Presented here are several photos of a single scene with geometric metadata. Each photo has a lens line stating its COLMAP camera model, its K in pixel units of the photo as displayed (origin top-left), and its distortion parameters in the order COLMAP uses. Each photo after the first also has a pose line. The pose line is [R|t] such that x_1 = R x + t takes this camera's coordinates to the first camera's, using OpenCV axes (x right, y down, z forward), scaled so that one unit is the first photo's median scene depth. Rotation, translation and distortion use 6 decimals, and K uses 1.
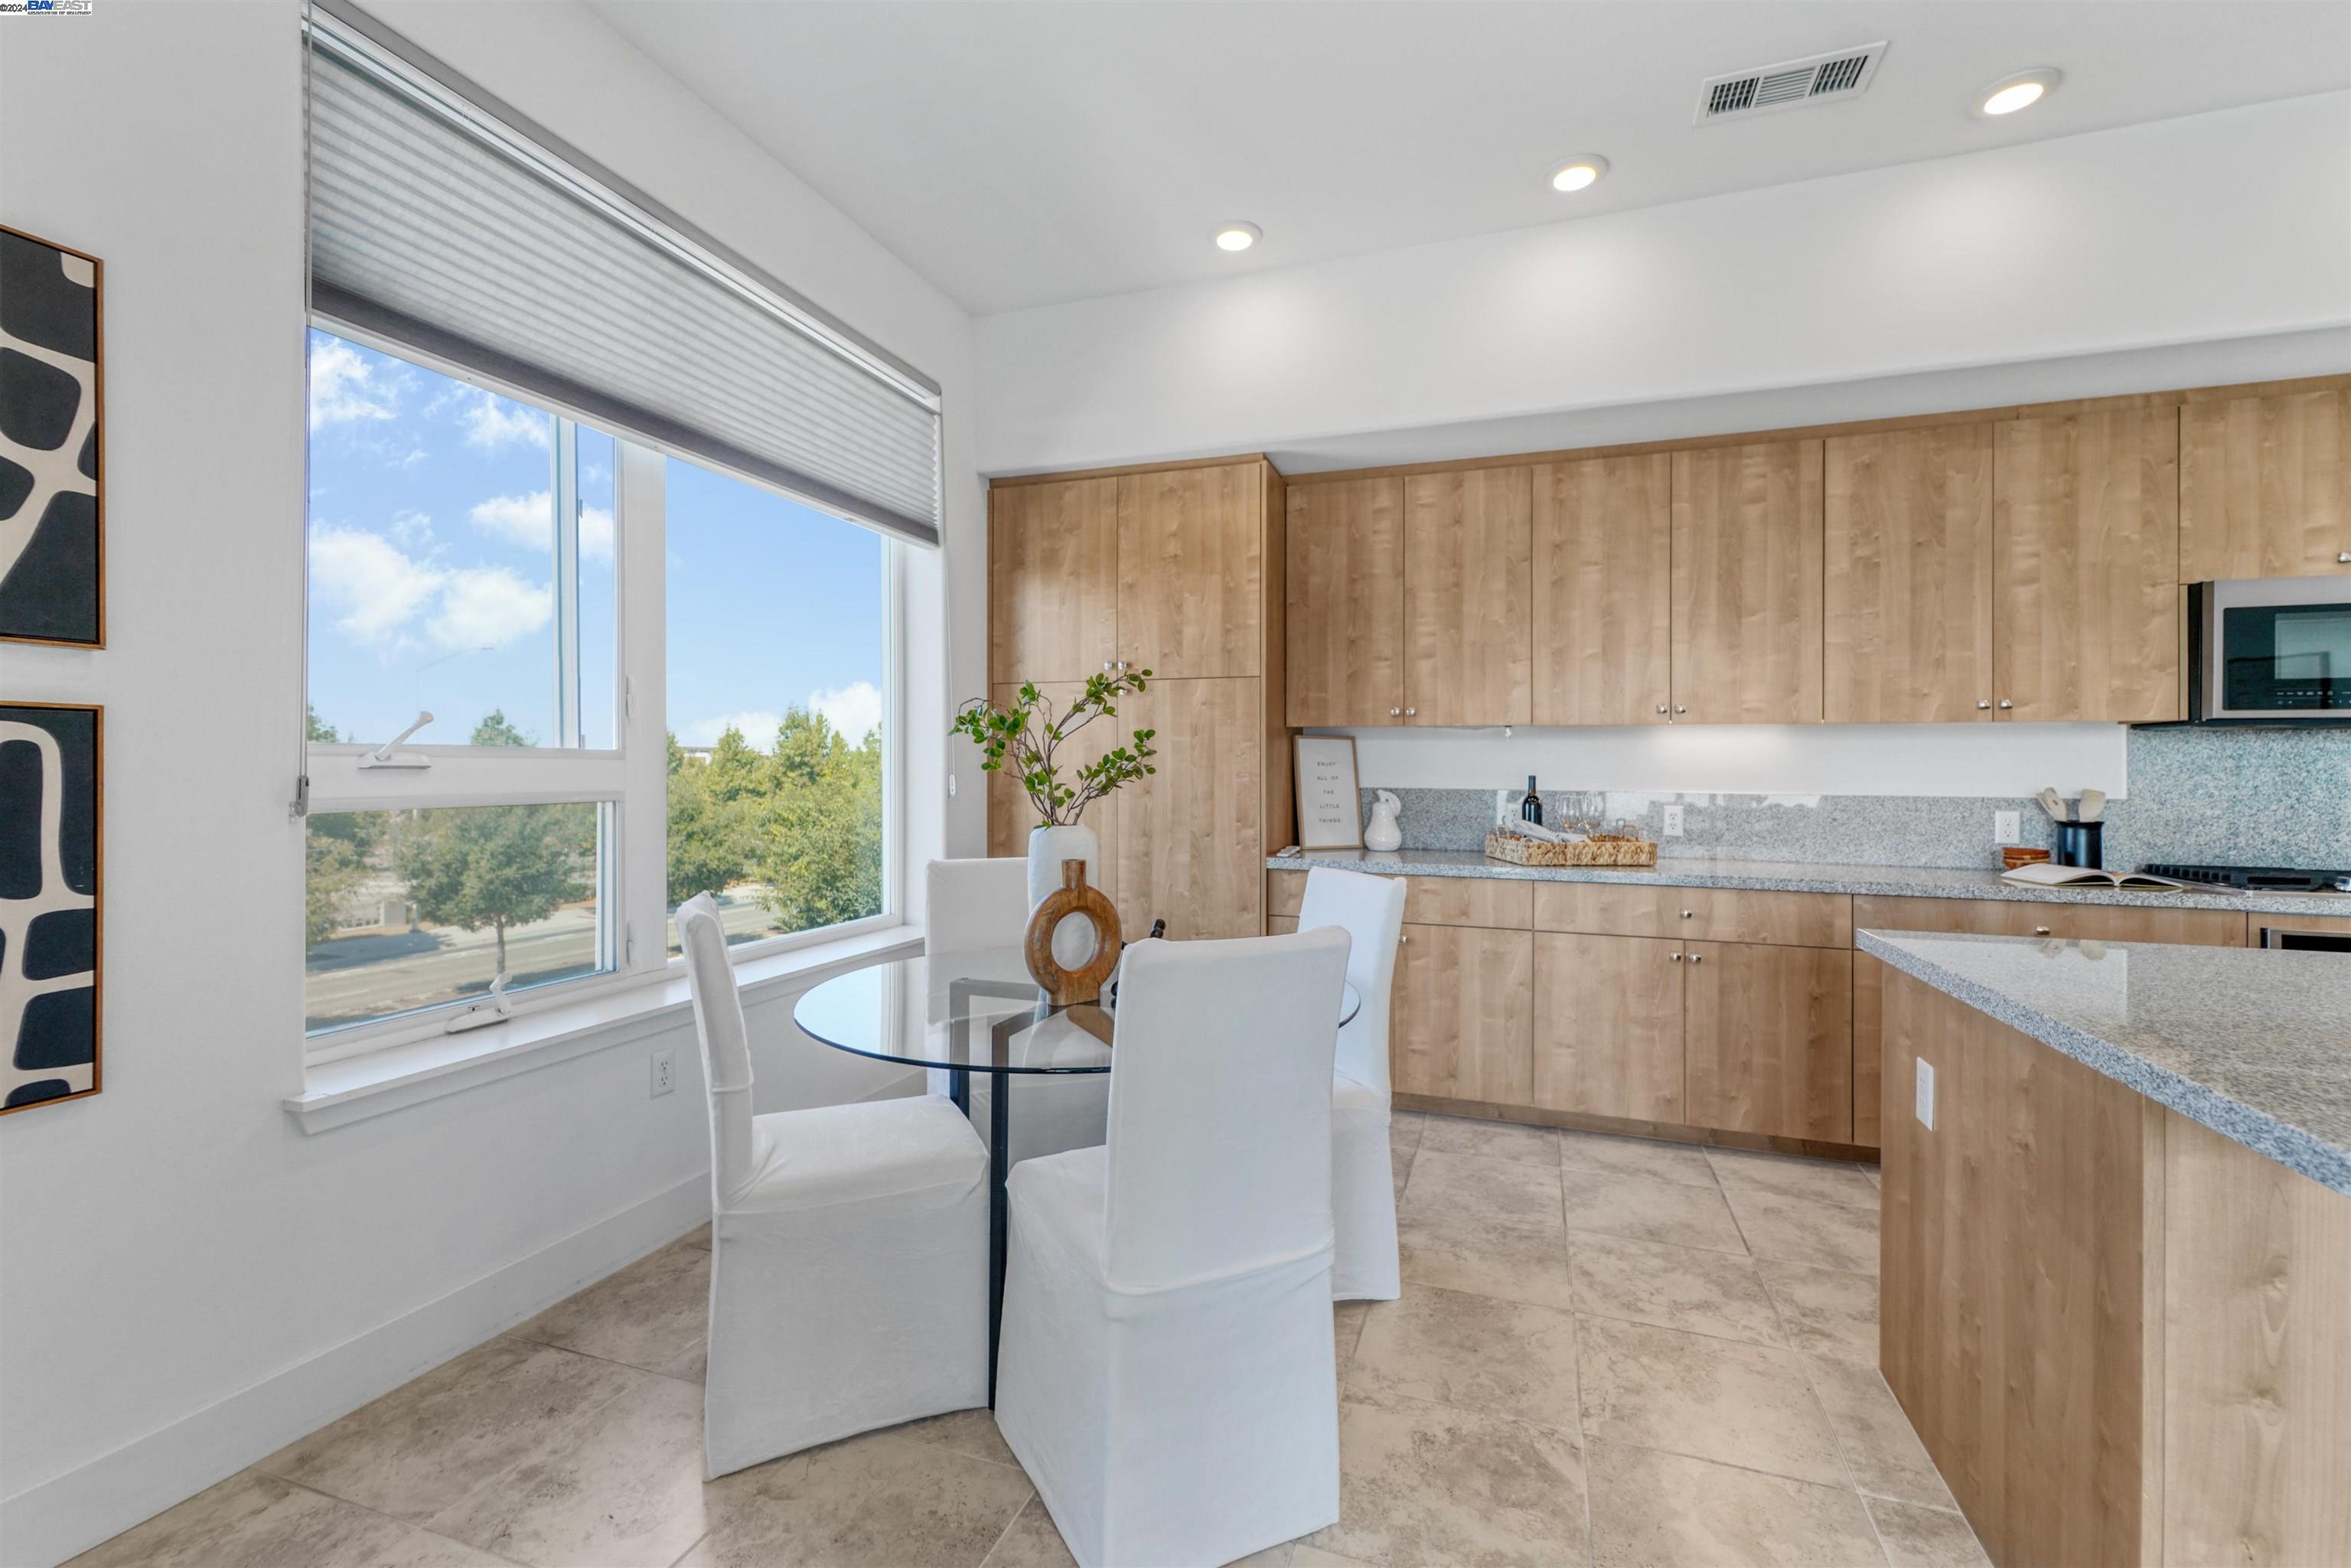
lens RADIAL K [[988.7, 0, 1195.1], [0, 988.7, 751.4], [0, 0, 1]] dist [0.006693, 0.000374]
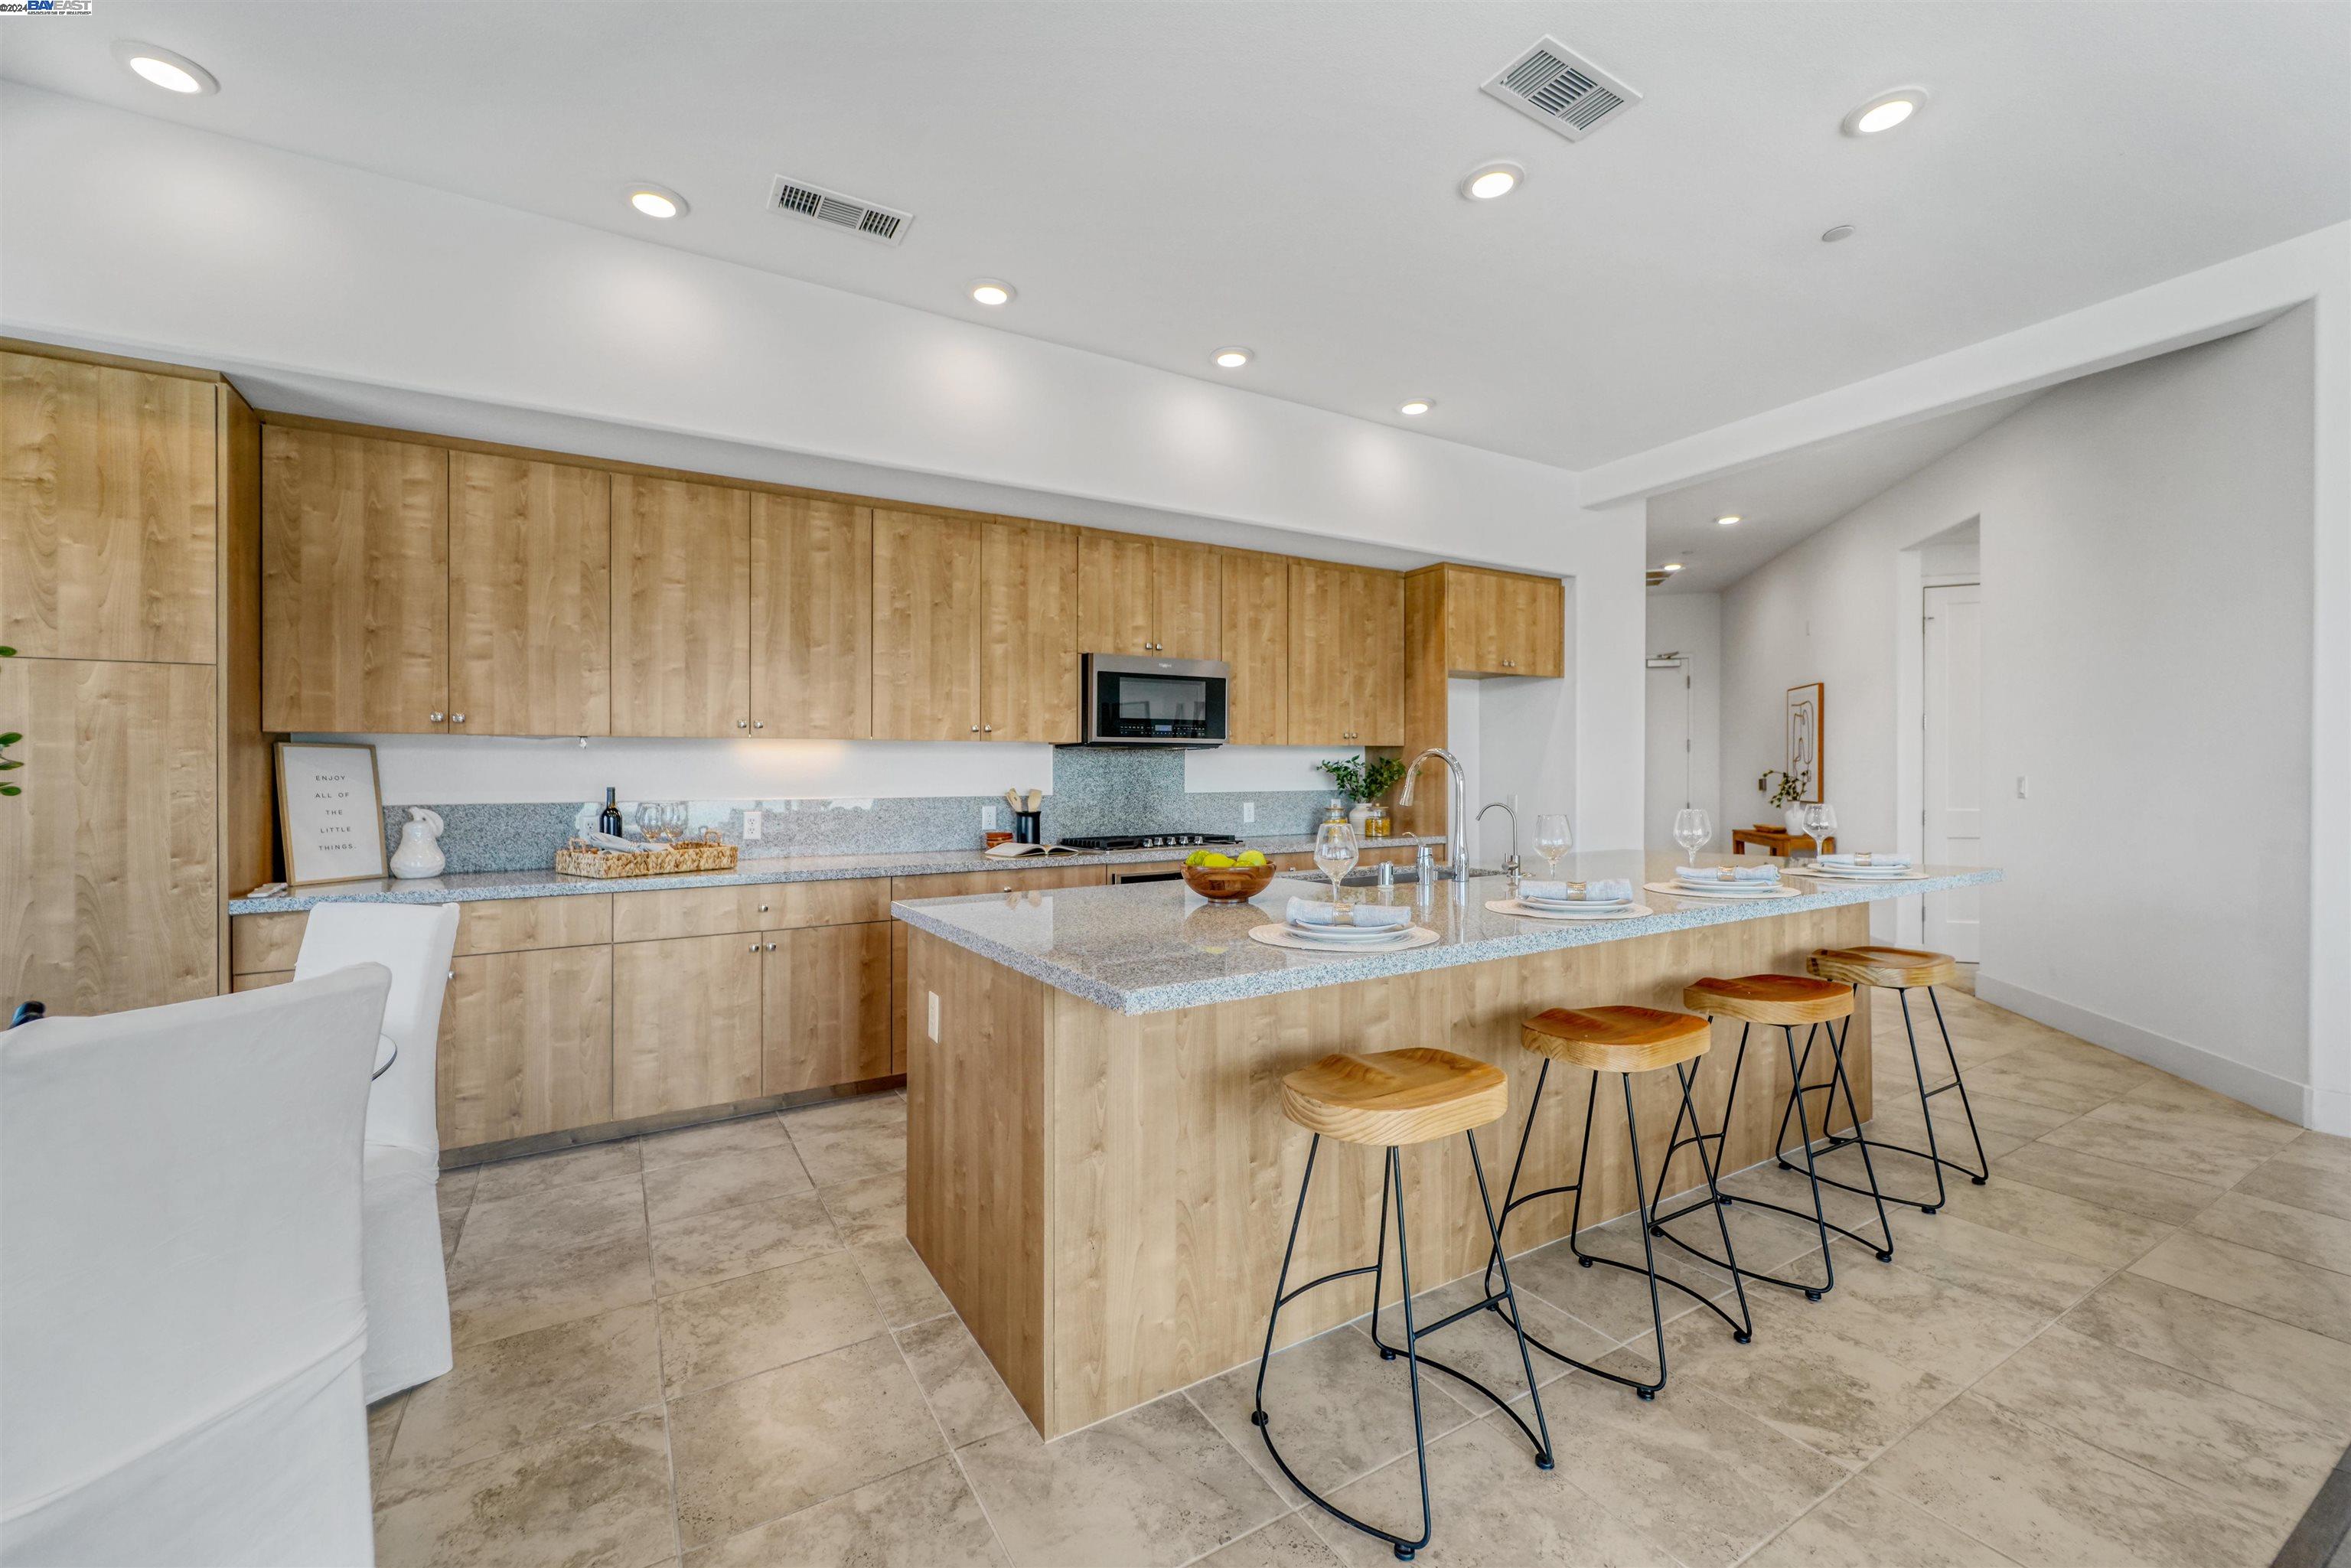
lens RADIAL K [[943.7, 0, 1175.4], [0, 943.7, 764.3], [0, 0, 1]] dist [0.003808, 0.000385]
pose [[0.643976, -0.001613, 0.765044, -0.018549], [-0.000766, 0.999996, 0.002753, -0.001532], [-0.765045, -0.002359, 0.643972, -0.039318]]
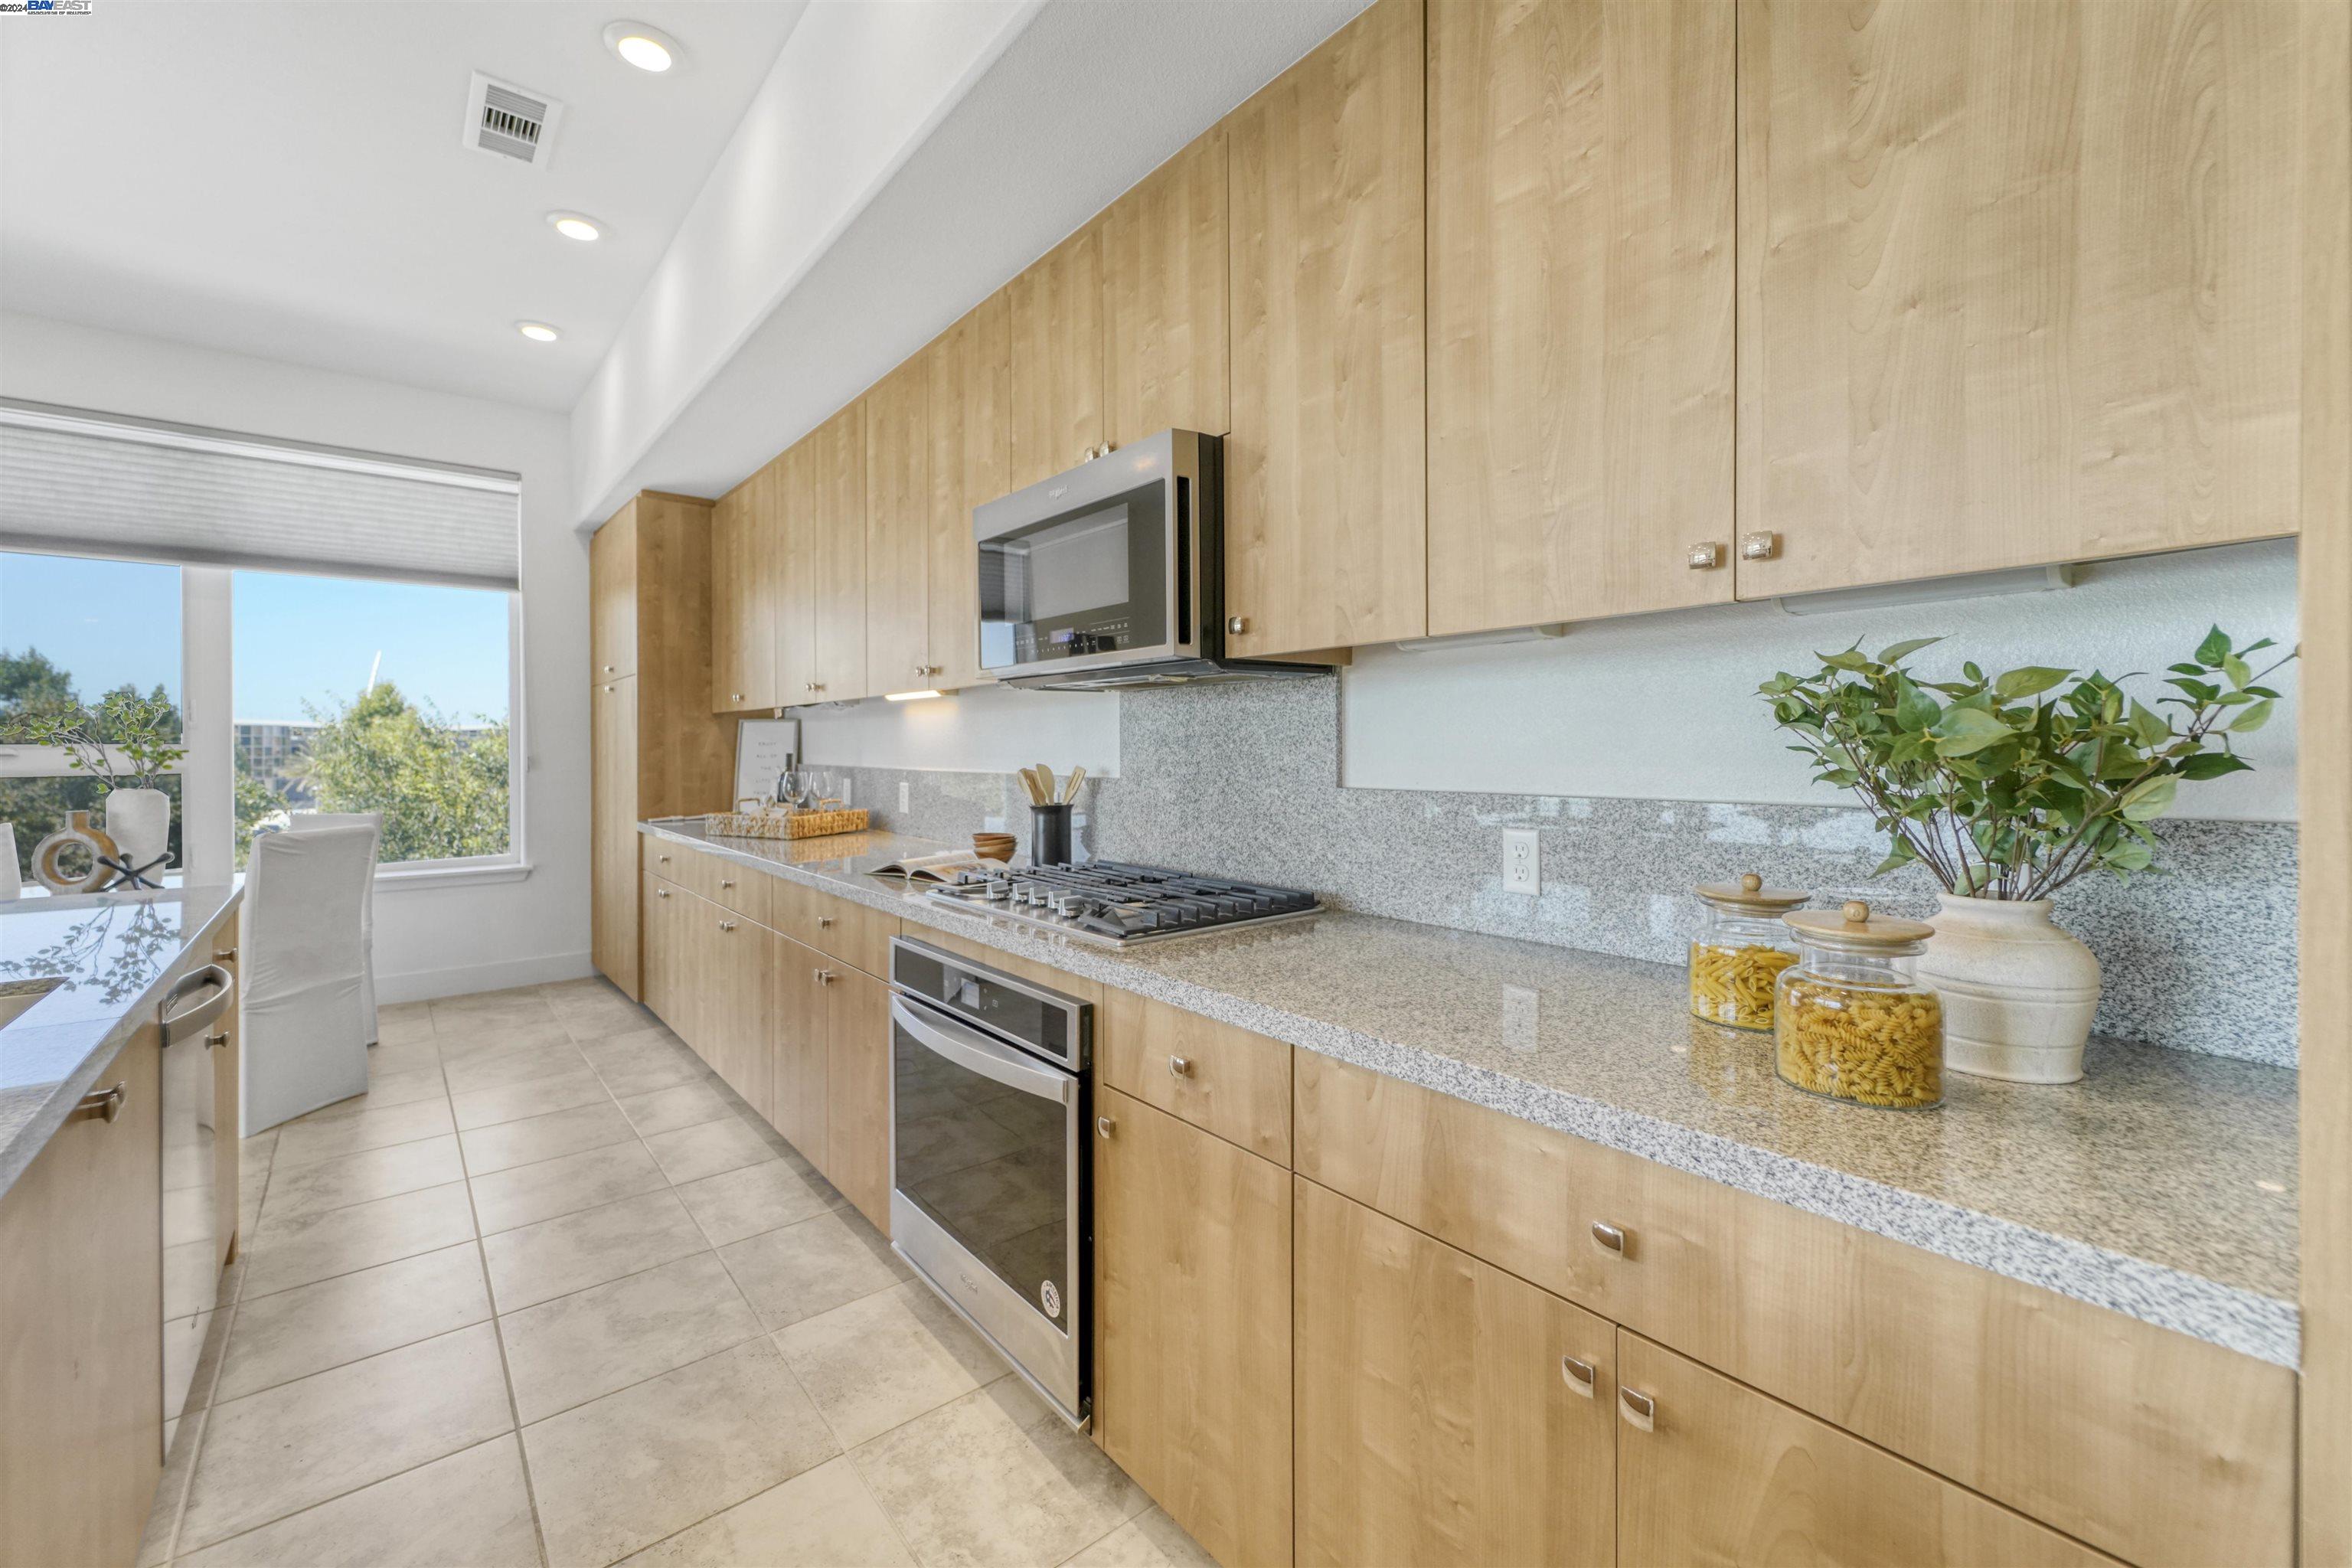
lens RADIAL K [[944.6, 0, 1185.1], [0, 944.6, 745.5], [0, 0, 1]] dist [0.002199, 0.000182]
pose [[0.860928, -0.011059, -0.508607, 1.327689], [0.018375, 0.999787, 0.009365, 0.014707], [0.508395, -0.017408, 0.860948, 0.358157]]
